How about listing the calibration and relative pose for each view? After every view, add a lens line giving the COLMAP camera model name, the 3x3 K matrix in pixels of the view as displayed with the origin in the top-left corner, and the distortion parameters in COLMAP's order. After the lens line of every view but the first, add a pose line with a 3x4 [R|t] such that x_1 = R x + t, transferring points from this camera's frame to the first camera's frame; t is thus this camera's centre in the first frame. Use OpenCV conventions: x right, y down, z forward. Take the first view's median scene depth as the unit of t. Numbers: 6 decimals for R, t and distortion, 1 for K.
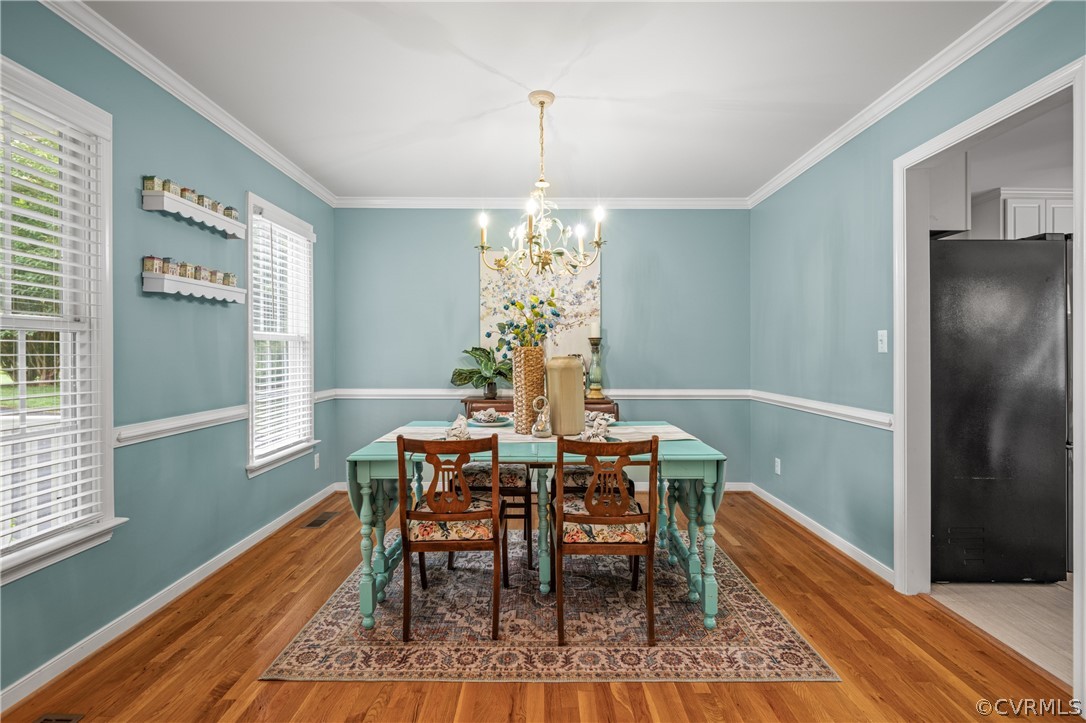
lens RADIAL K [[499.9, 0, 543.7], [0, 499.9, 350.2], [0, 0, 1]] dist [0.007383, -0.008968]
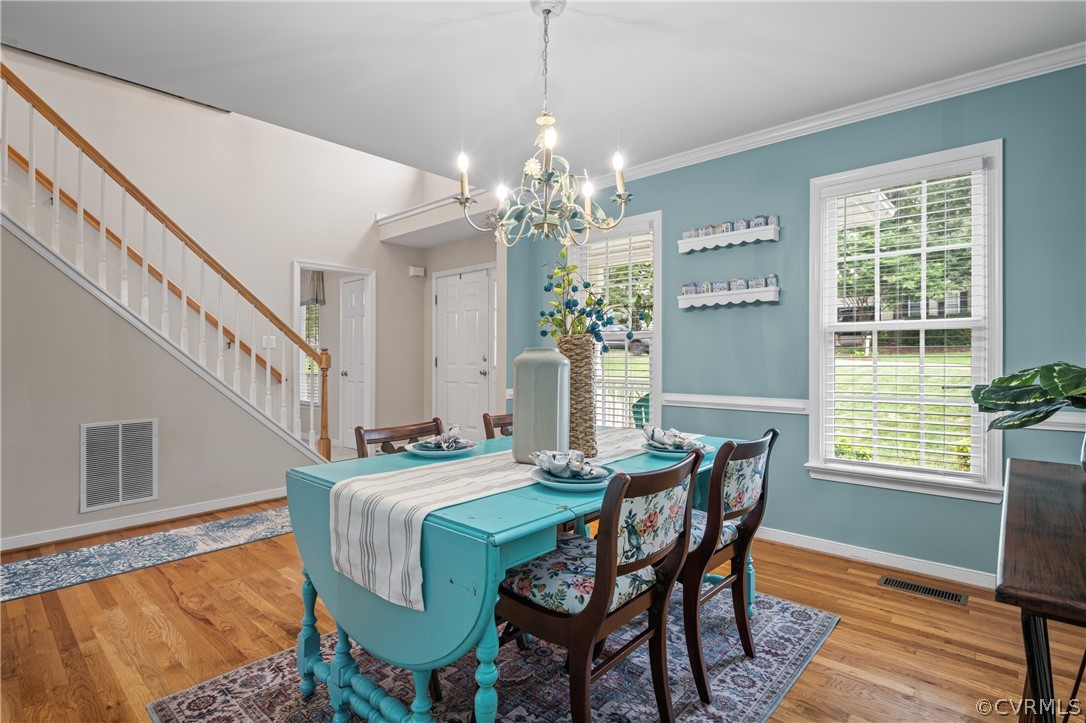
lens RADIAL K [[513.3, 0, 555.5], [0, 513.3, 360.7], [0, 0, 1]] dist [0.000074, -0.000332]
pose [[-0.654470, 0.006047, -0.756063, 0.694600], [0.005867, 0.999979, 0.002919, 0.037740], [0.756065, -0.002525, -0.654492, 1.854284]]
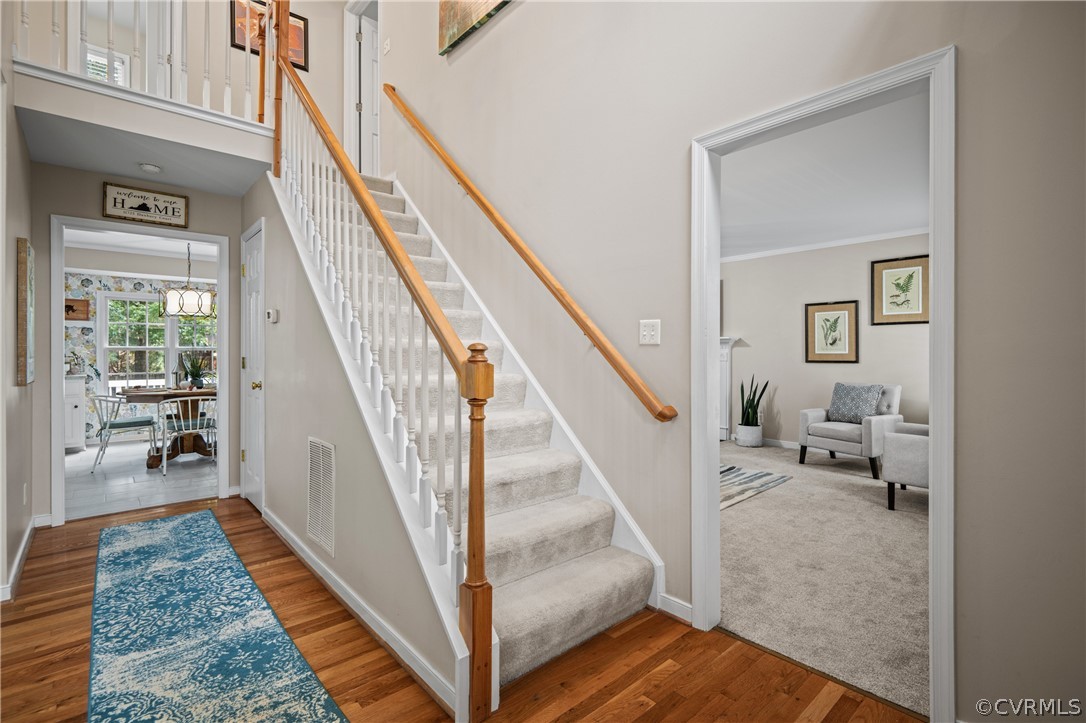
lens RADIAL K [[501.3, 0, 540.8], [0, 501.3, 349.7], [0, 0, 1]] dist [-0.009242, -0.000435]
pose [[-0.662350, -0.000531, 0.749195, -0.960376], [-0.004434, 0.999985, -0.003211, -0.007204], [-0.749182, -0.005449, -0.662342, 0.163708]]
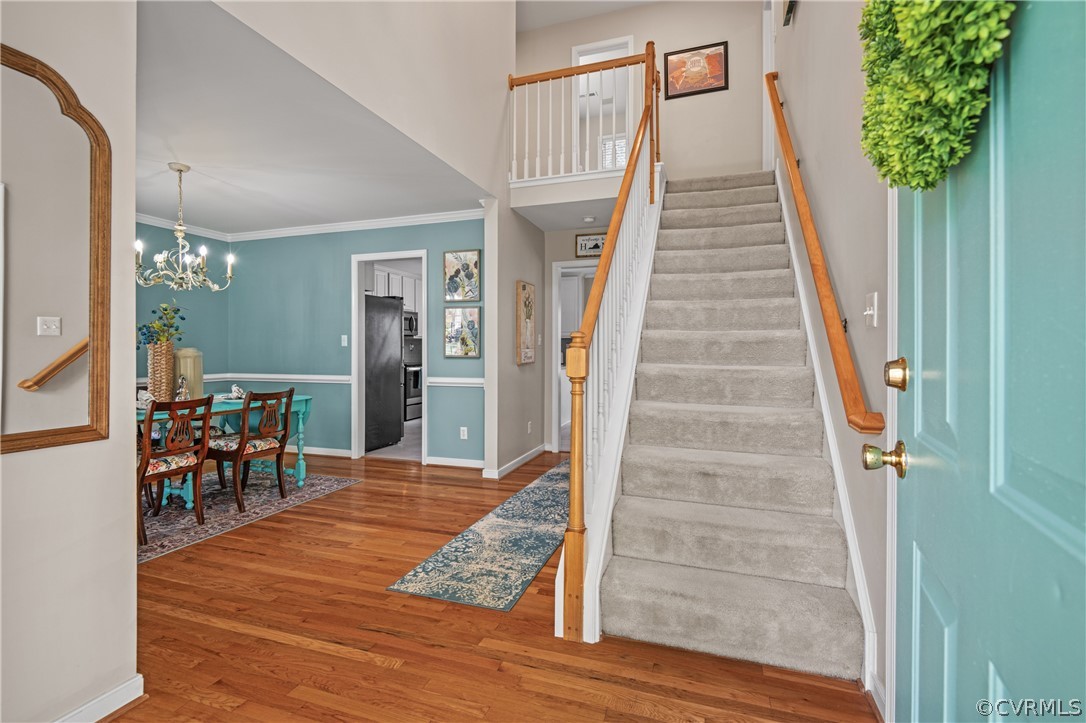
lens RADIAL K [[499.9, 0, 543.7], [0, 499.9, 350.2], [0, 0, 1]] dist [0.007383, -0.008968]
pose [[0.329563, -0.005247, 0.944119, -1.234872], [-0.001648, 0.999980, 0.006132, 0.009179], [-0.944132, -0.003576, 0.329548, -0.552785]]
